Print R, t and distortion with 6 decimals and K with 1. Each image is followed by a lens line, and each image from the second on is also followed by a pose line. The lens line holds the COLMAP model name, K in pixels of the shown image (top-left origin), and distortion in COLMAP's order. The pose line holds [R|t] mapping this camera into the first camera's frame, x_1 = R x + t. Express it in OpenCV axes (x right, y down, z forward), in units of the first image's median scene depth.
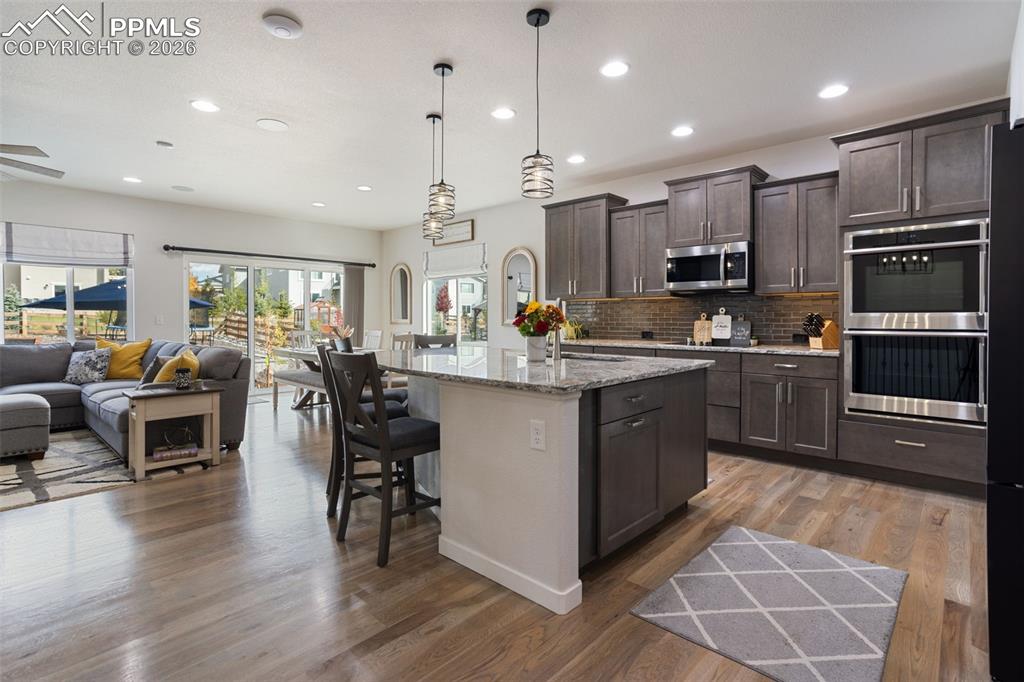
lens RADIAL K [[498.7, 0, 512.3], [0, 498.7, 318.0], [0, 0, 1]] dist [-0.009895, 0.004238]
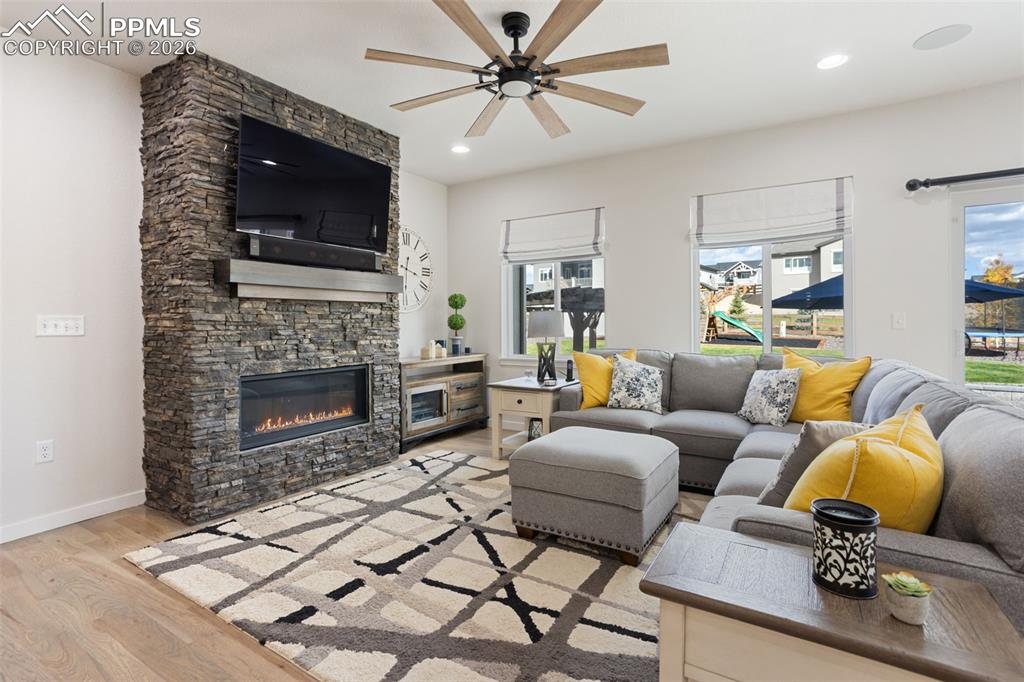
lens RADIAL K [[498.7, 0, 508.1], [0, 498.7, 320.6], [0, 0, 1]] dist [-0.009895, 0.004238]
pose [[0.211539, 0.000074, -0.977370, -0.311930], [0.000349, 1.000000, 0.000151, 0.004055], [0.977369, -0.000374, 0.211539, 0.538714]]
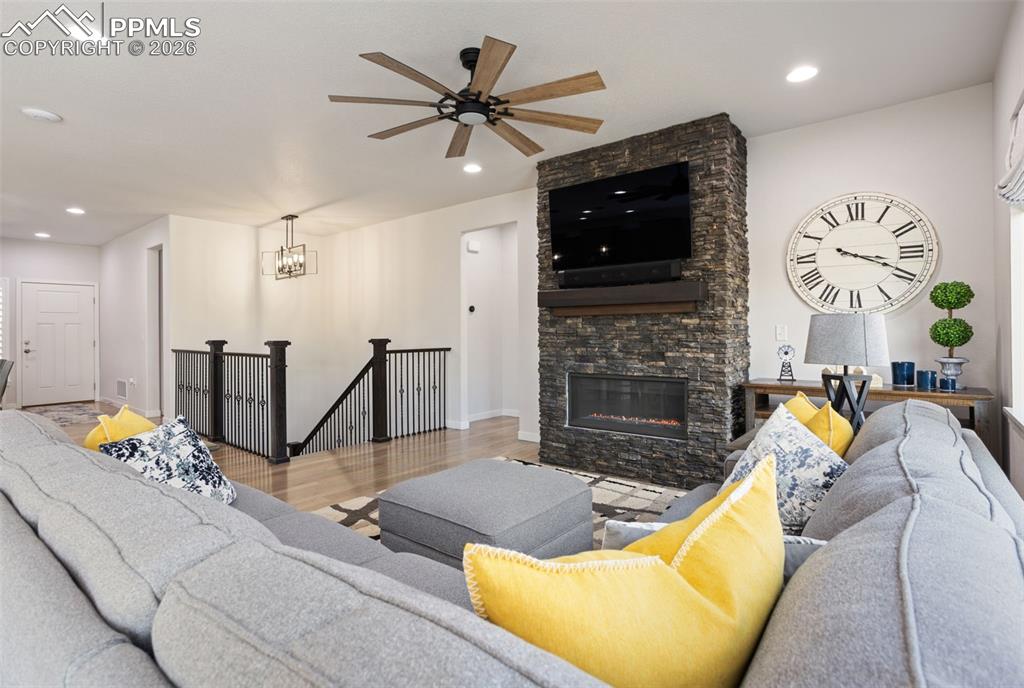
lens RADIAL K [[511.2, 0, 515.3], [0, 511.2, 328.0], [0, 0, 1]] dist [-0.001216, -0.000047]
pose [[-0.994056, 0.009697, -0.108436, -0.756928], [0.010322, 0.999933, -0.005206, 0.000032], [0.108378, -0.006294, -0.994090, 1.163558]]
